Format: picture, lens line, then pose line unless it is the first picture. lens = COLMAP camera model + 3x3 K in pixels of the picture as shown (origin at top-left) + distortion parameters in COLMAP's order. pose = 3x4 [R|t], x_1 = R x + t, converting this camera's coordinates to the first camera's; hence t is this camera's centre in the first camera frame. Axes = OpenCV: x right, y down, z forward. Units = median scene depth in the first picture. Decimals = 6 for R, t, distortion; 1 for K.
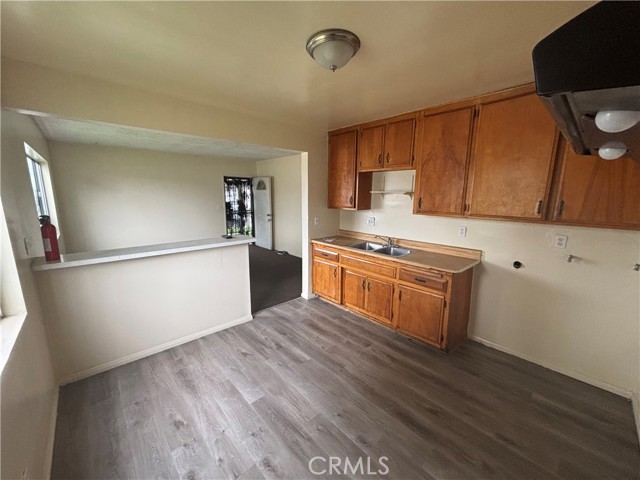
lens RADIAL K [[260.9, 0, 314.3], [0, 260.9, 237.0], [0, 0, 1]] dist [0.024178, -0.000168]
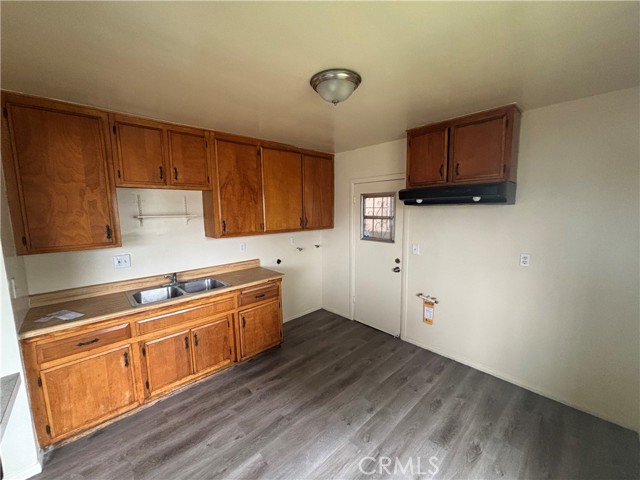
lens RADIAL K [[252.0, 0, 331.2], [0, 252.0, 238.5], [0, 0, 1]] dist [0.000954, 0.000216]
pose [[-0.025630, -0.119964, 0.992447, -0.551788], [0.189100, 0.974268, 0.122650, -0.125767], [-0.981623, 0.190815, -0.002285, 0.627594]]
